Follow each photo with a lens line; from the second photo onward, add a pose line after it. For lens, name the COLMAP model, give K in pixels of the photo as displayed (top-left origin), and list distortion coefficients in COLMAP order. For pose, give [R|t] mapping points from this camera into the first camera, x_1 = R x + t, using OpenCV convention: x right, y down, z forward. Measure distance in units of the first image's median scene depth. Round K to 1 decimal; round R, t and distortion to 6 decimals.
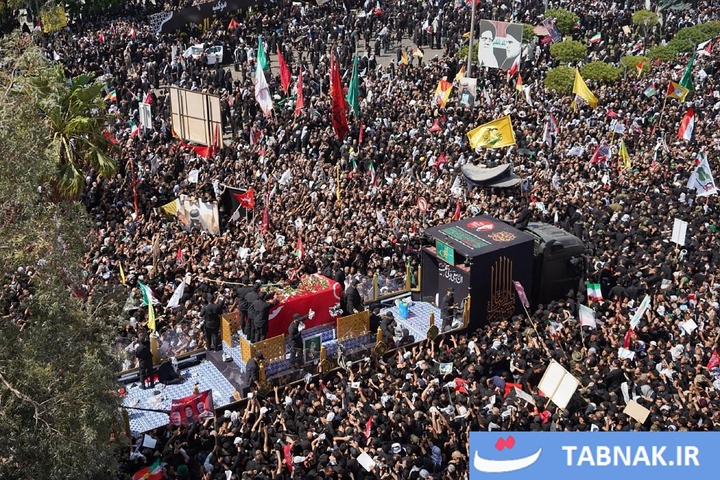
lens RADIAL K [[972.3, 0, 364.3], [0, 972.3, 240.5], [0, 0, 1]] dist [0.015347, 0.000000]
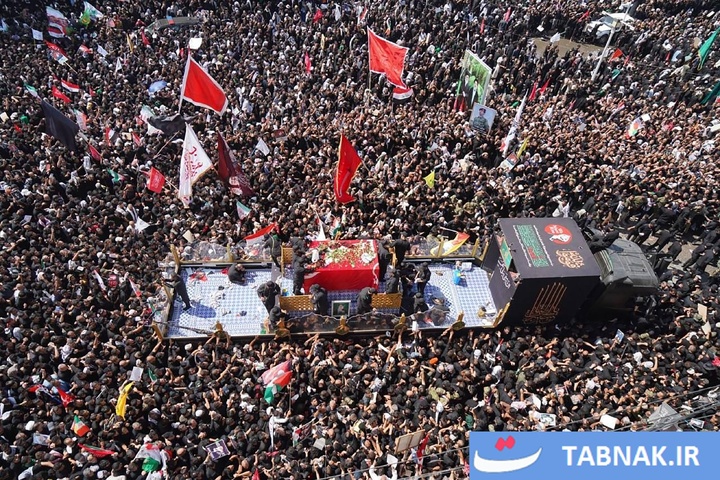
lens RADIAL K [[520.9, 0, 358.5], [0, 520.9, 239.3], [0, 0, 1]] dist [0.013780, 0.006250]
pose [[0.885107, 0.369839, -0.282499, 0.092923], [-0.224434, 0.870975, 0.437072, -0.199094], [0.407695, -0.323453, 0.853910, 0.460872]]
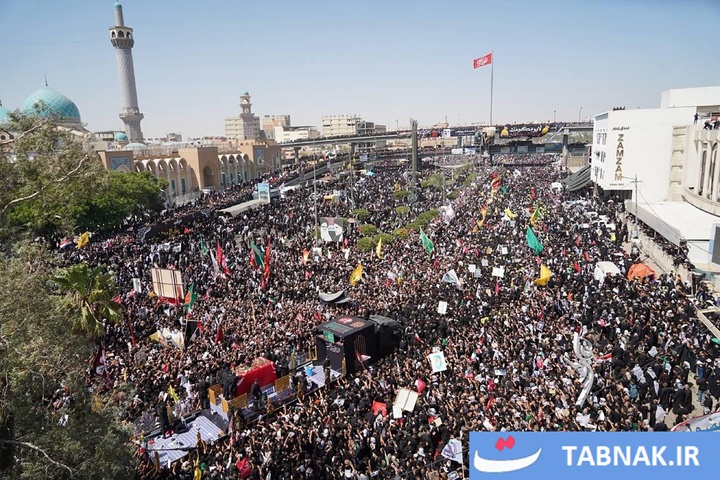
lens RADIAL K [[520.9, 0, 362.1], [0, 520.9, 240.2], [0, 0, 1]] dist [0.013780, 0.006250]
pose [[0.977256, -0.087972, 0.192954, -0.030451], [0.121294, 0.978241, -0.168319, 0.007032], [-0.173949, 0.187895, 0.966663, -0.015937]]
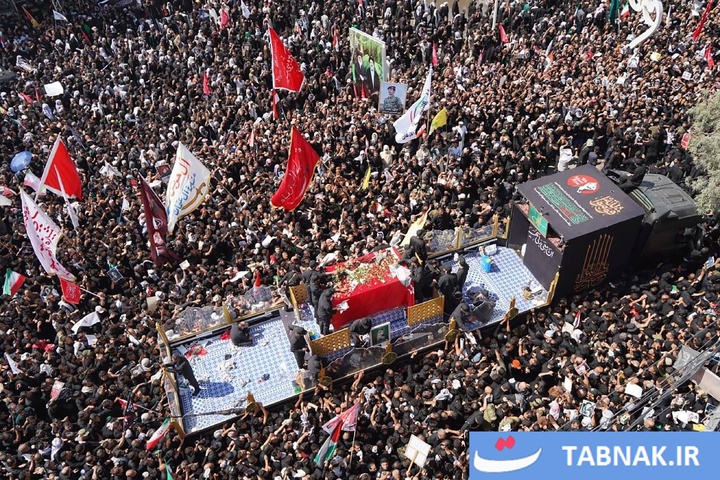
lens RADIAL K [[624.2, 0, 356.3], [0, 624.2, 240.3], [0, 0, 1]] dist [0.011880, -0.001295]
pose [[0.979729, 0.091987, -0.177957, 0.022257], [-0.016794, 0.922927, 0.384609, -0.186620], [0.199620, -0.373824, 0.905764, 0.418068]]
